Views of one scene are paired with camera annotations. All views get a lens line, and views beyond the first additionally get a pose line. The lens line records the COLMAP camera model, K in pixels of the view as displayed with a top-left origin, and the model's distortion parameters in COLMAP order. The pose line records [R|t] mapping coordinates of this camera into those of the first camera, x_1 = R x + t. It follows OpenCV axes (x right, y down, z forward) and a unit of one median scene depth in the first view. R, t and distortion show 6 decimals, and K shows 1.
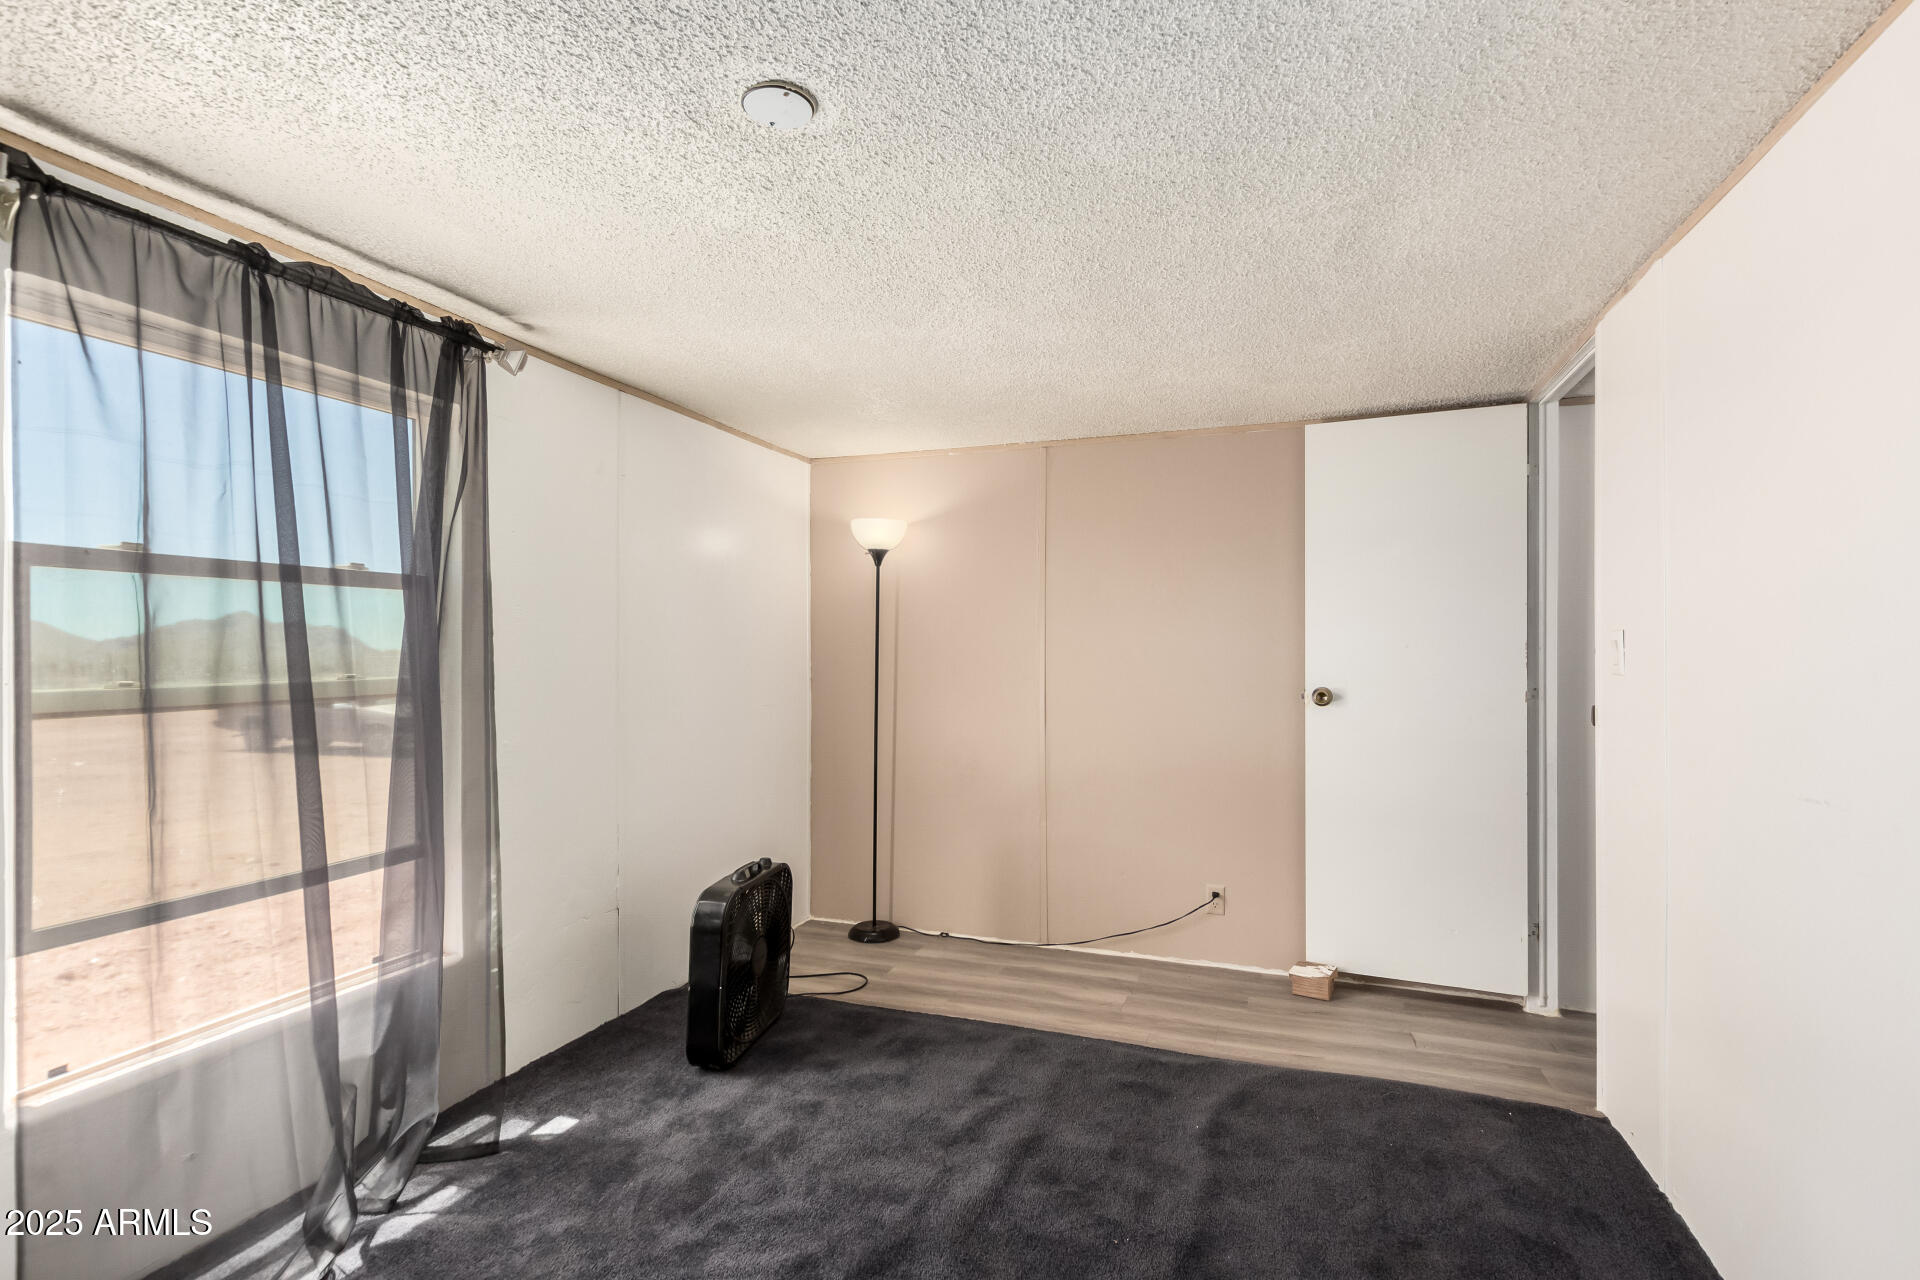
lens RADIAL K [[882.8, 0, 976.6], [0, 882.8, 645.2], [0, 0, 1]] dist [0.001934, -0.000273]
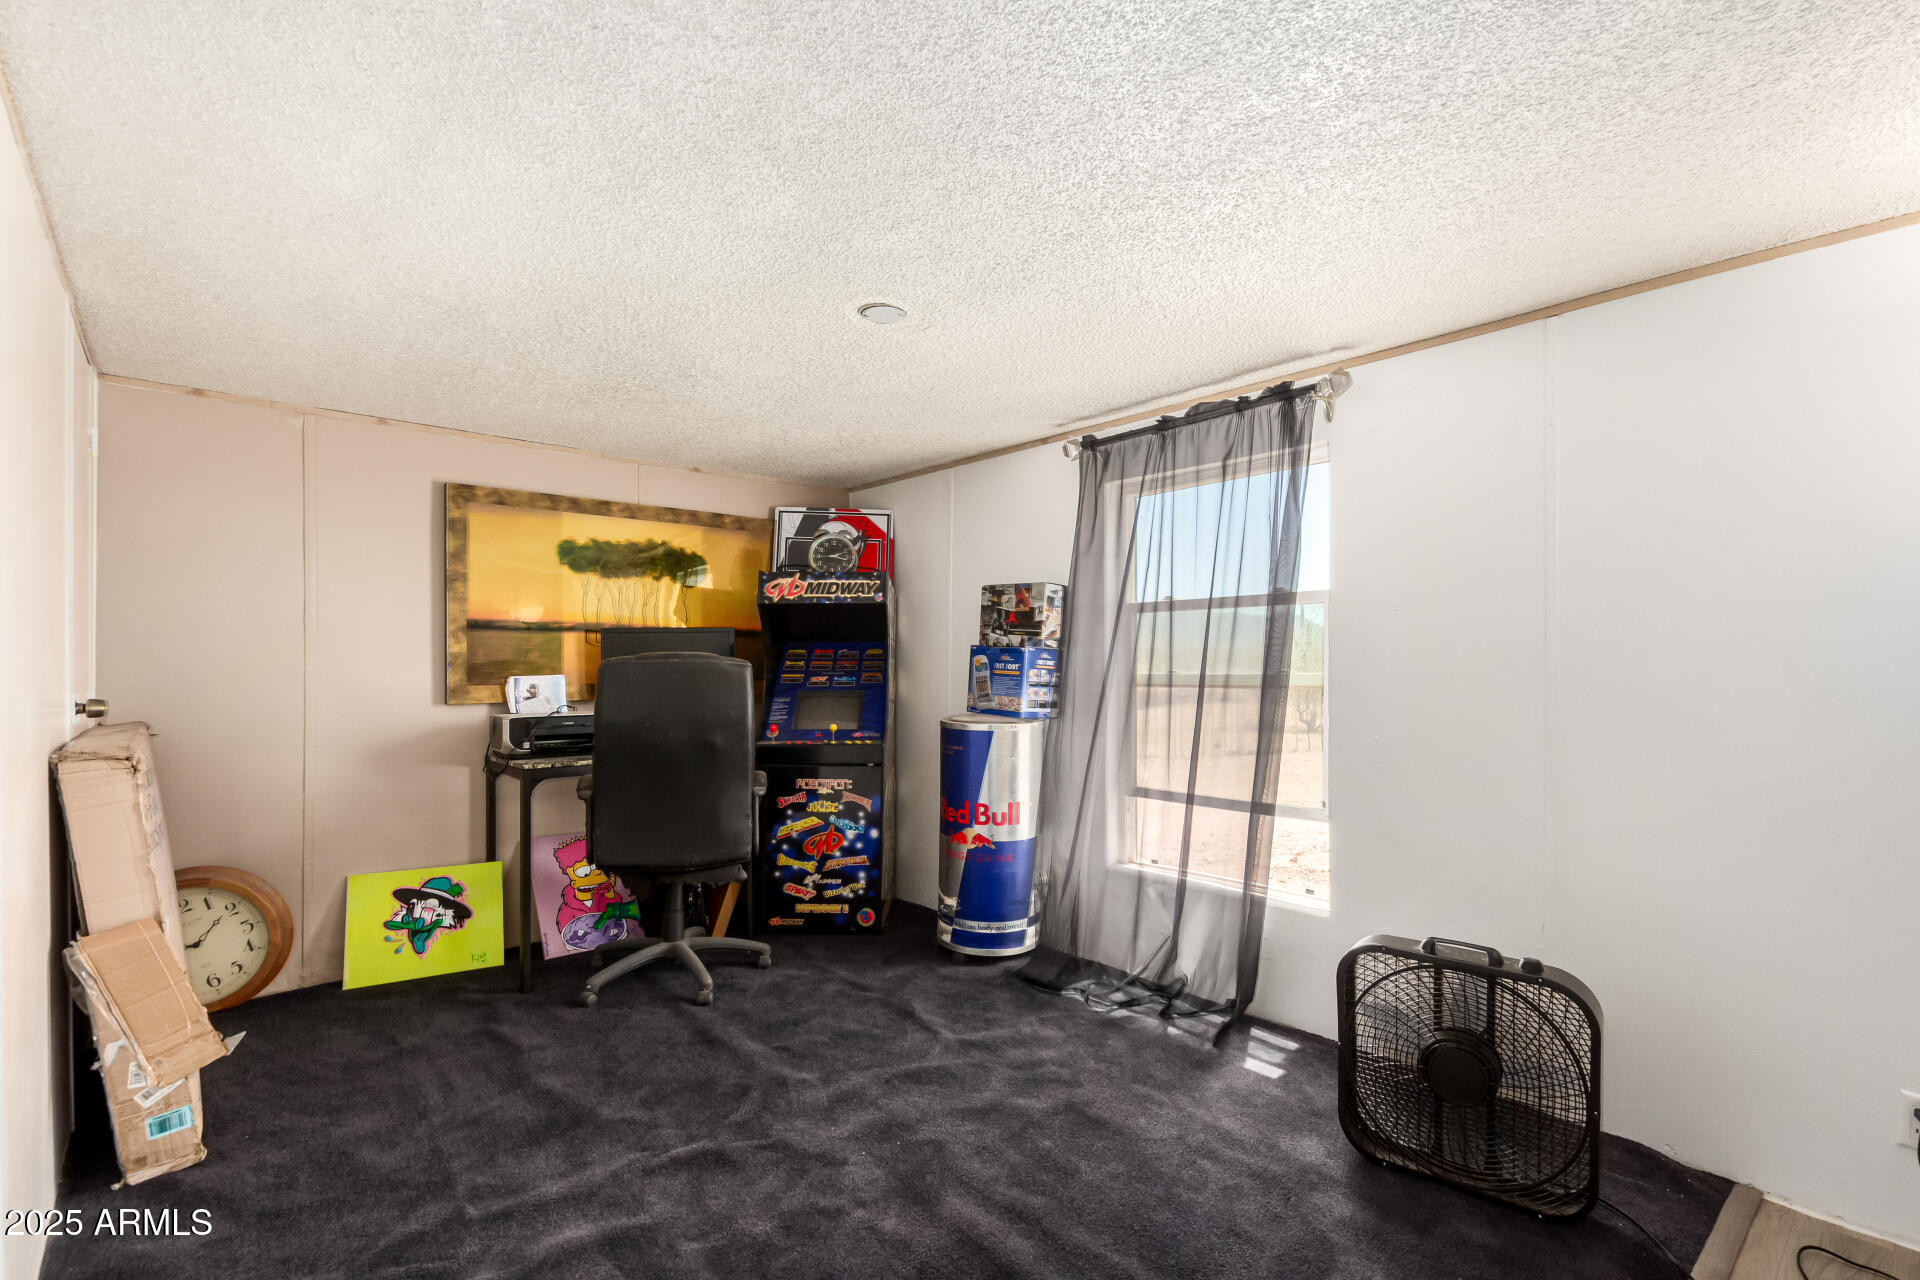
lens RADIAL K [[882.8, 0, 976.6], [0, 882.8, 645.2], [0, 0, 1]] dist [0.001934, -0.000273]
pose [[-0.490518, -0.009897, -0.871375, 0.745546], [0.010638, 0.999793, -0.017344, 0.016009], [0.871366, -0.017778, -0.490311, 1.323354]]
